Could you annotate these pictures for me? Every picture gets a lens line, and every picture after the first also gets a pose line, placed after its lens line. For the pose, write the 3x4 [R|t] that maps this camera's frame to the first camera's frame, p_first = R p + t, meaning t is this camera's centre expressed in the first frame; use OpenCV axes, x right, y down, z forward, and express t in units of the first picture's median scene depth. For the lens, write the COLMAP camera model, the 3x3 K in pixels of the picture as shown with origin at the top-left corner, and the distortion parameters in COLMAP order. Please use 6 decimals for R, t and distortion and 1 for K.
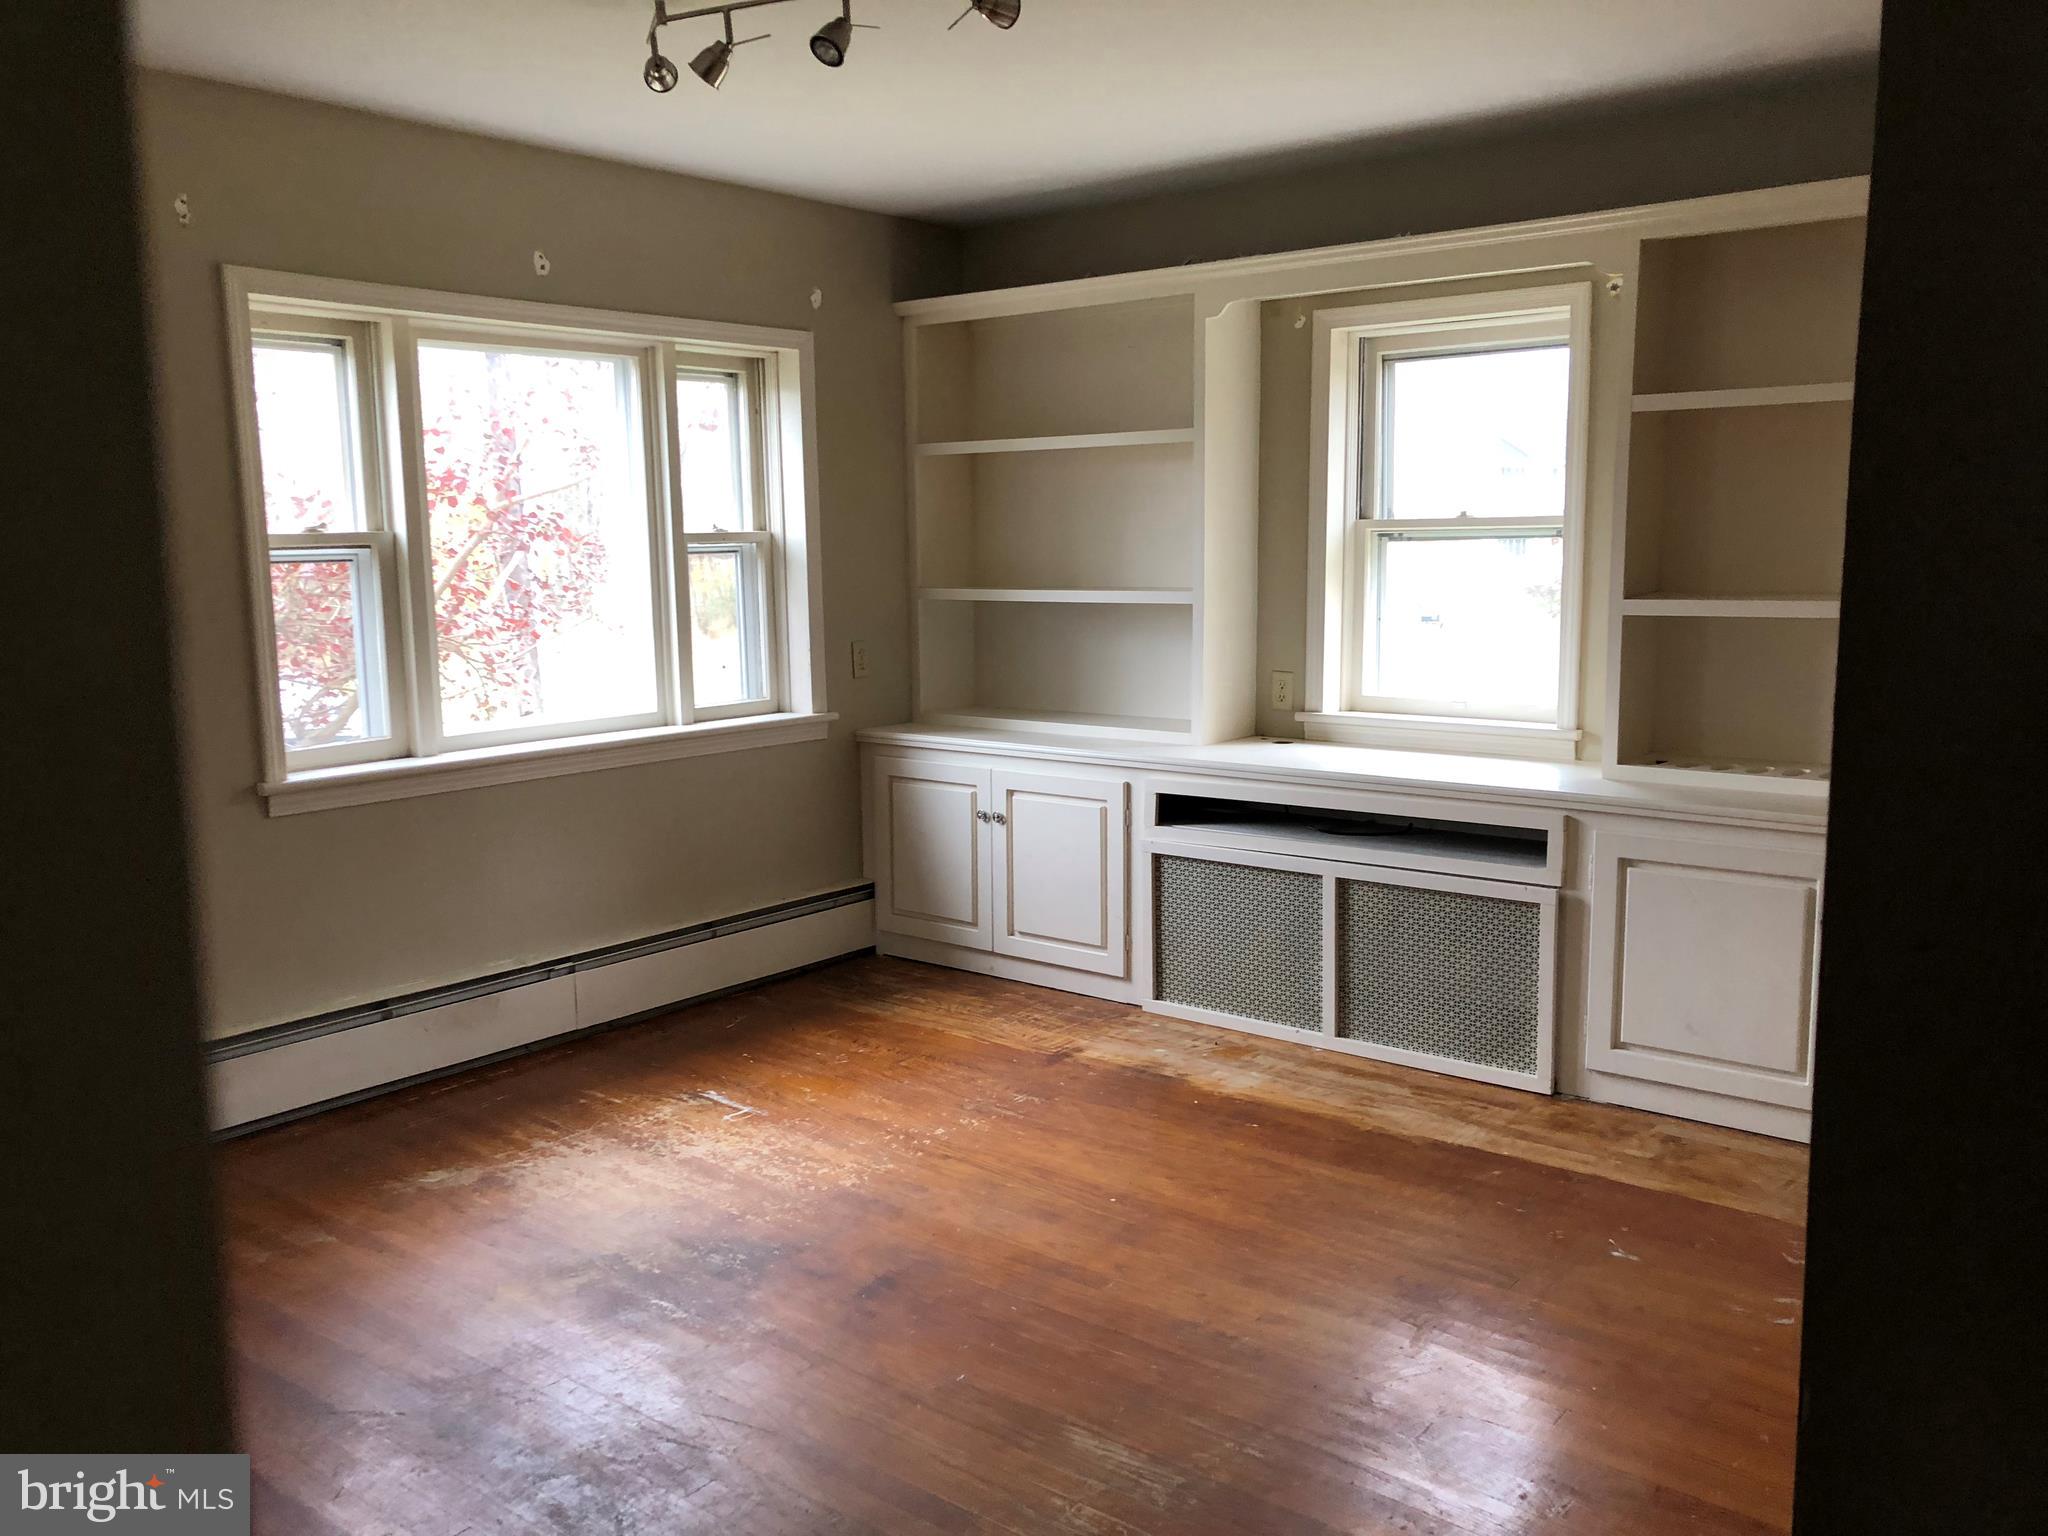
lens RADIAL K [[1681.3, 0, 1010.0], [0, 1681.3, 765.3], [0, 0, 1]] dist [0.065585, -0.054250]
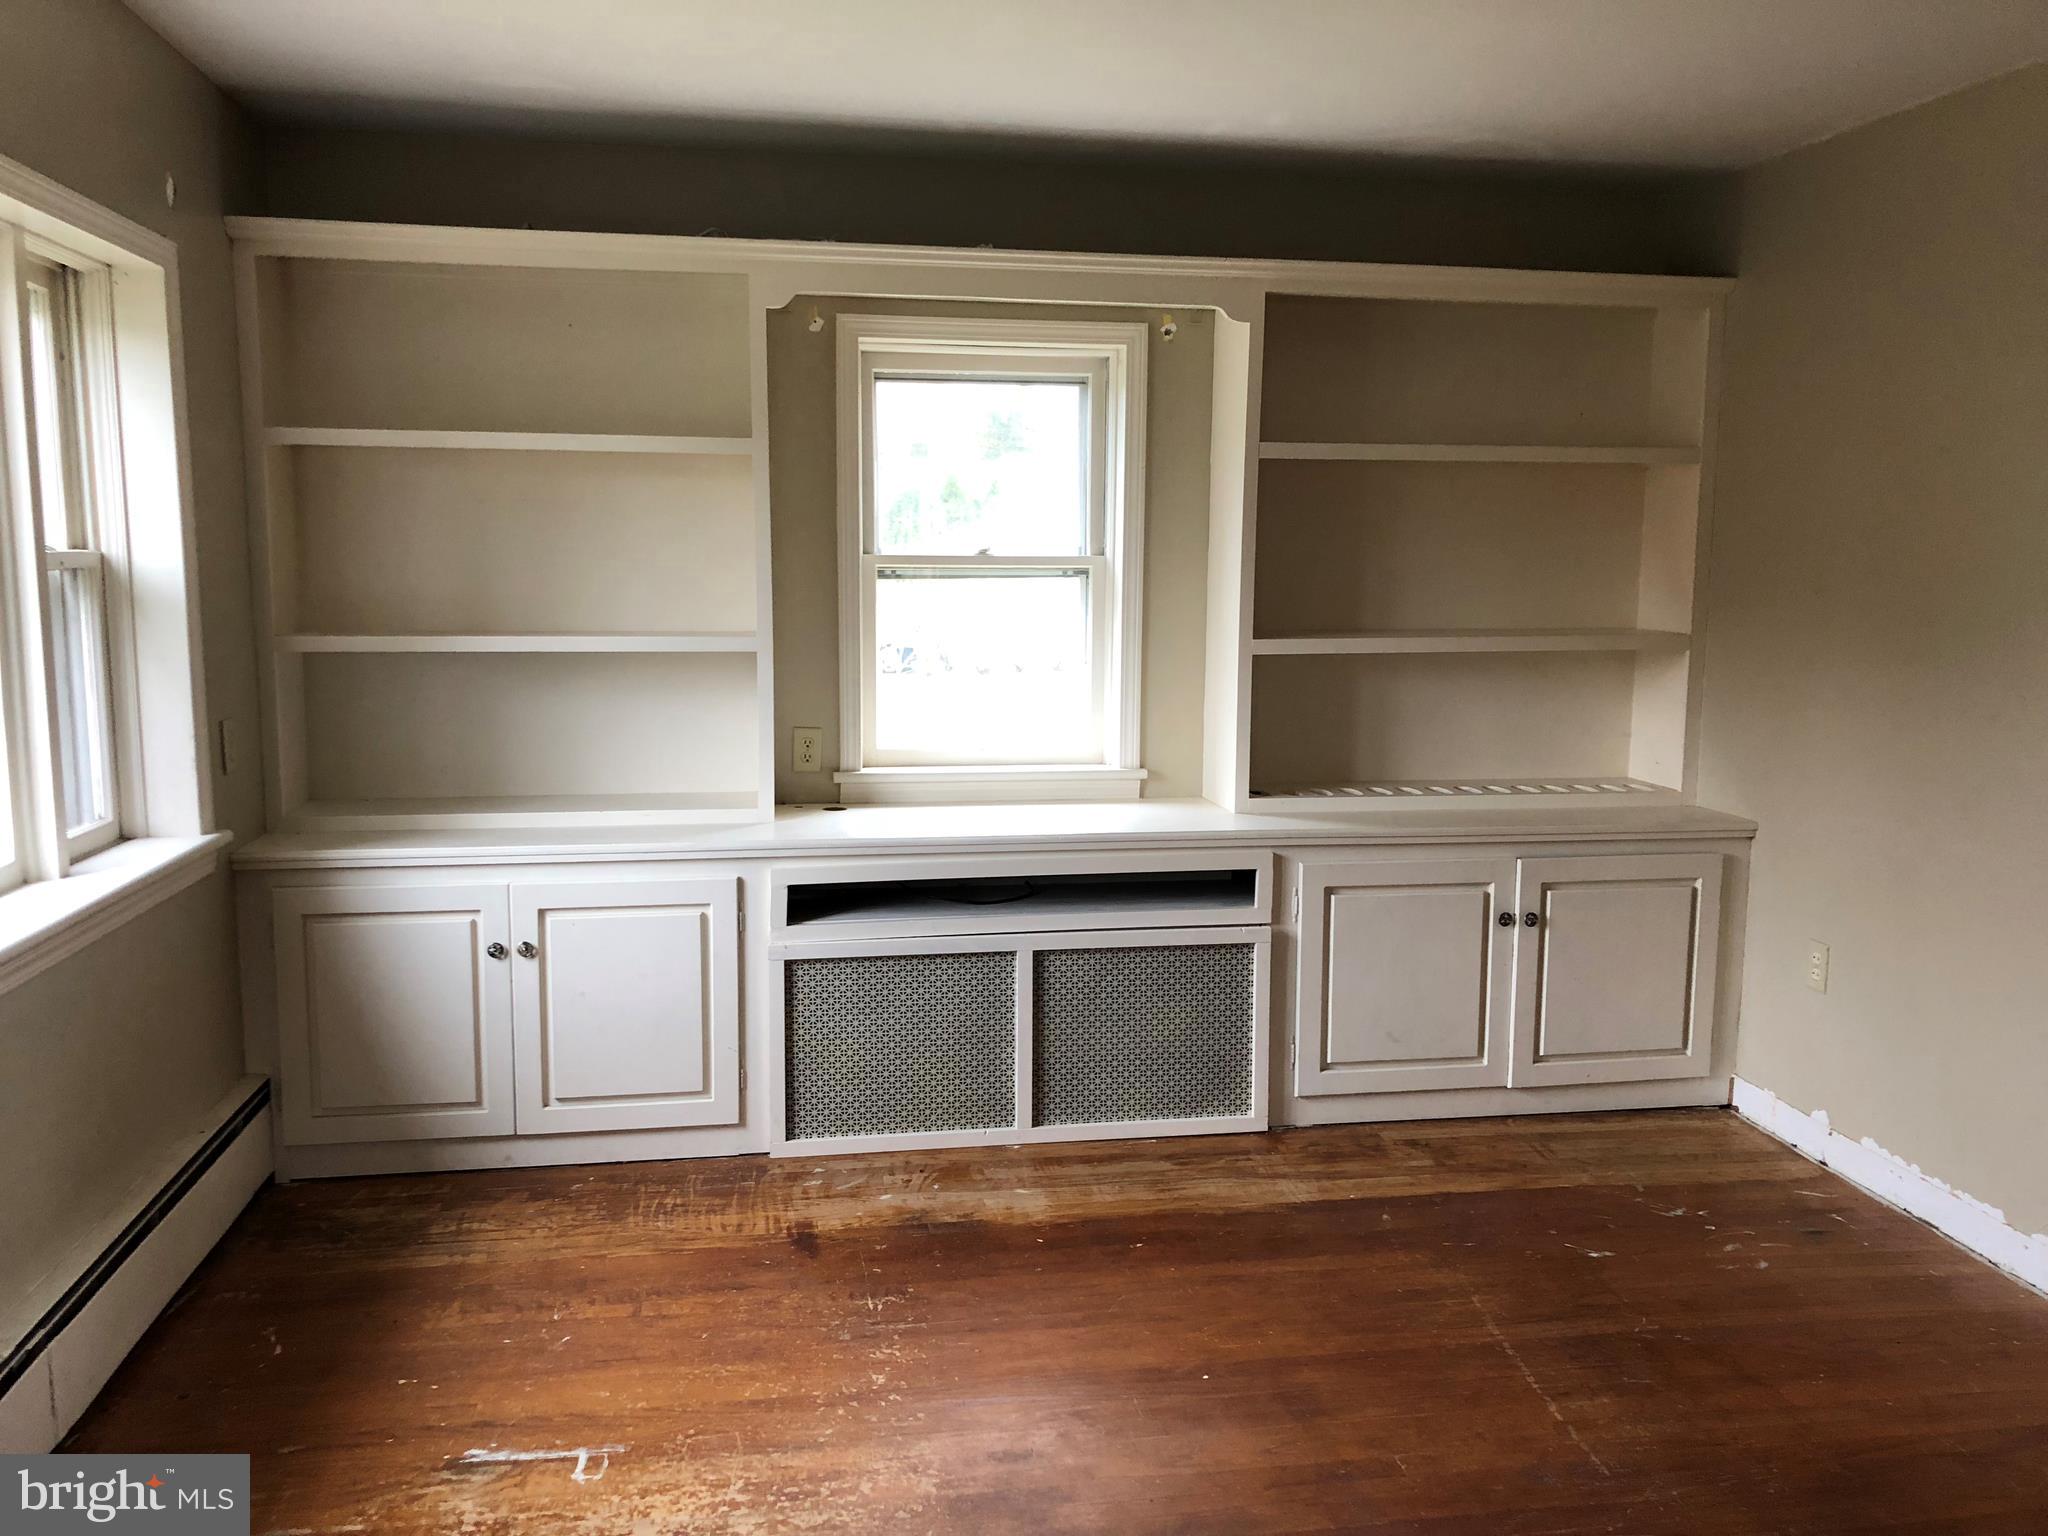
lens RADIAL K [[1681.3, 0, 1041.9], [0, 1681.3, 768.0], [0, 0, 1]] dist [0.065585, -0.054250]
pose [[0.661193, -0.075979, 0.746358, -0.448737], [0.090423, 0.995677, 0.021254, -0.047733], [-0.744746, 0.053435, 0.665205, 0.379633]]
